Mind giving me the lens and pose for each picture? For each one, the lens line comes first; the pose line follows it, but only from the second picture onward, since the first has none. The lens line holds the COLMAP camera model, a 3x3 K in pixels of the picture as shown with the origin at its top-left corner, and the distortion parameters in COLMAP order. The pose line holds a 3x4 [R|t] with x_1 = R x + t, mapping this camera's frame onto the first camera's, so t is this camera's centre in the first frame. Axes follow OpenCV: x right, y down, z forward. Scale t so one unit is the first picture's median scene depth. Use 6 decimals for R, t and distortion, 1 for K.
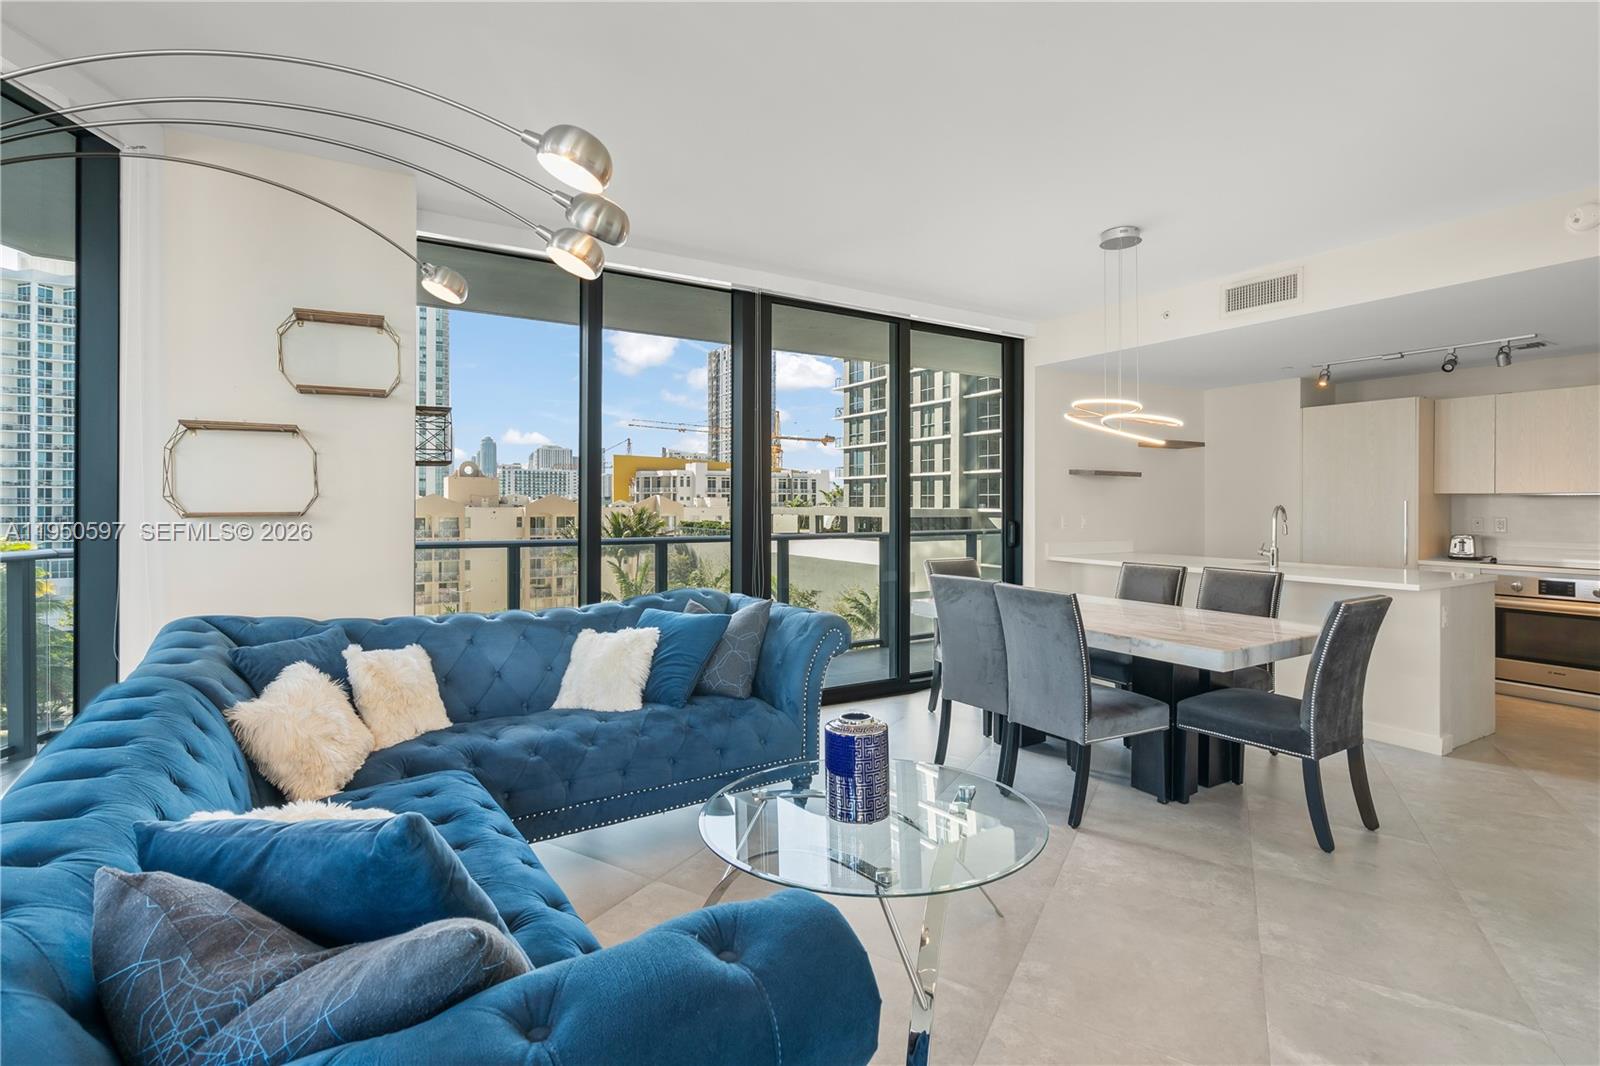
lens RADIAL K [[750.0, 0, 796.8], [0, 750.0, 502.0], [0, 0, 1]] dist [0.001568, 0.000275]
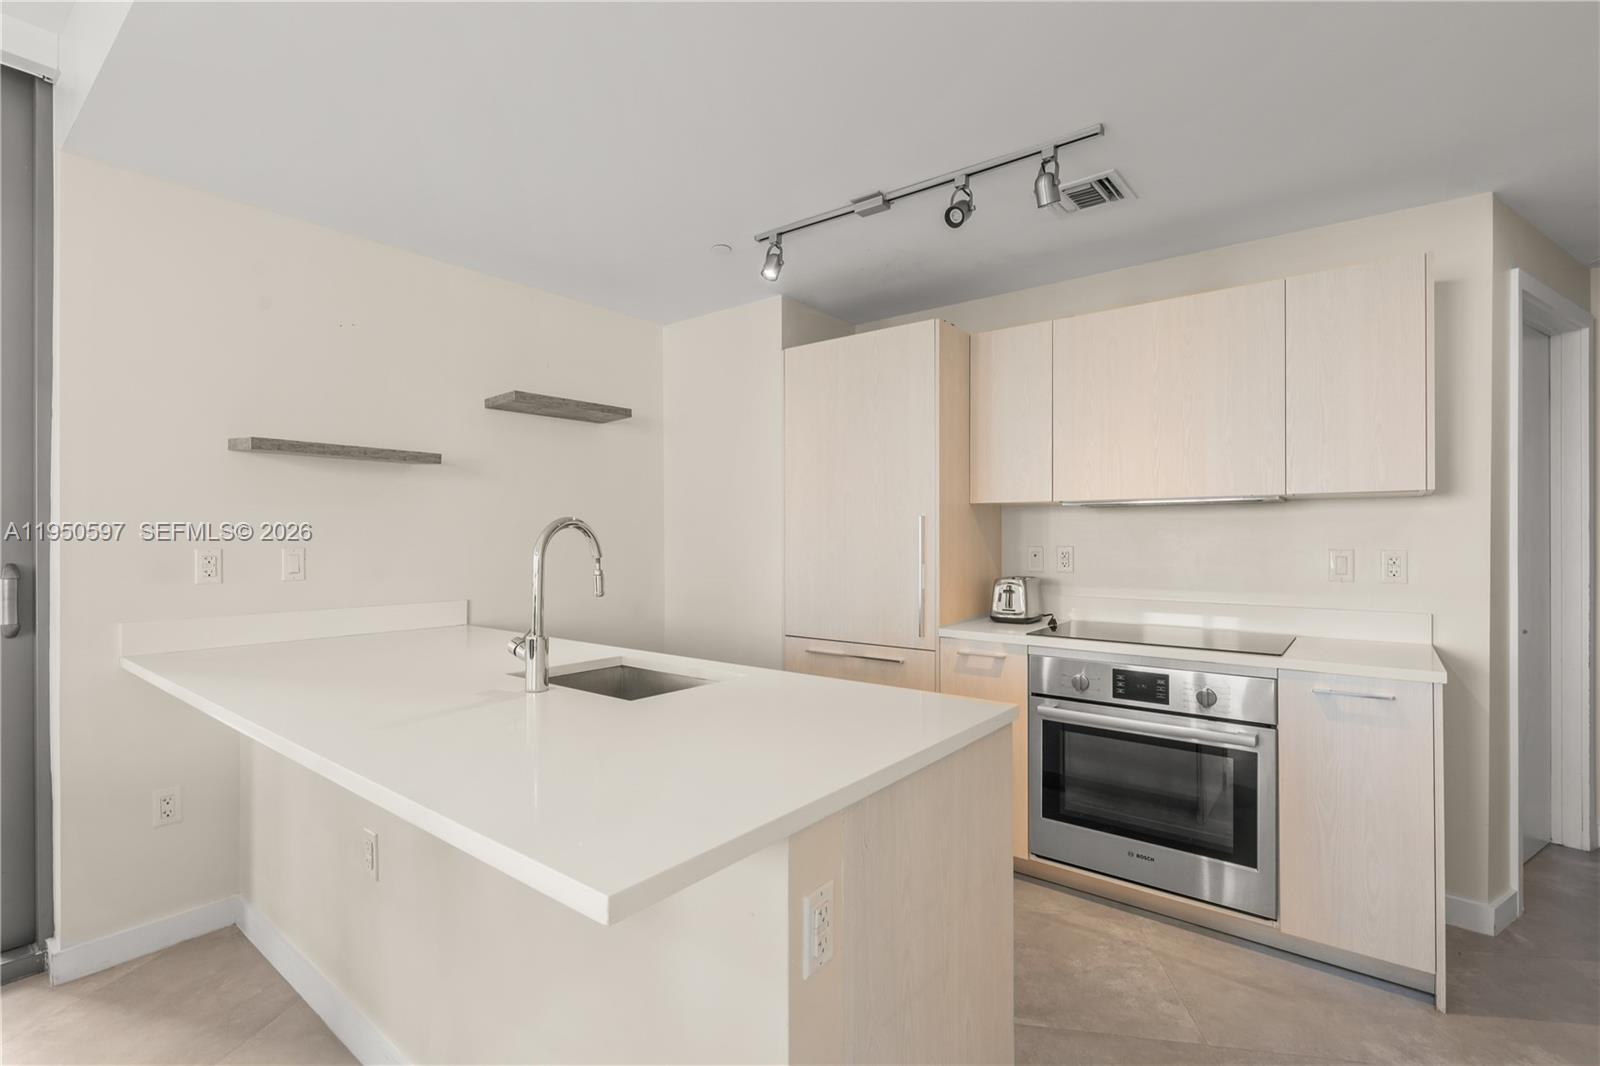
lens RADIAL K [[738.7, 0, 800.0], [0, 738.7, 533.0], [0, 0, 1]] dist [0.013805, 0.000366]
pose [[0.938222, 0.000247, 0.346033, 0.575442], [-0.002003, 0.999987, 0.004718, 0.008486], [-0.346028, -0.005120, 0.938210, 0.564256]]
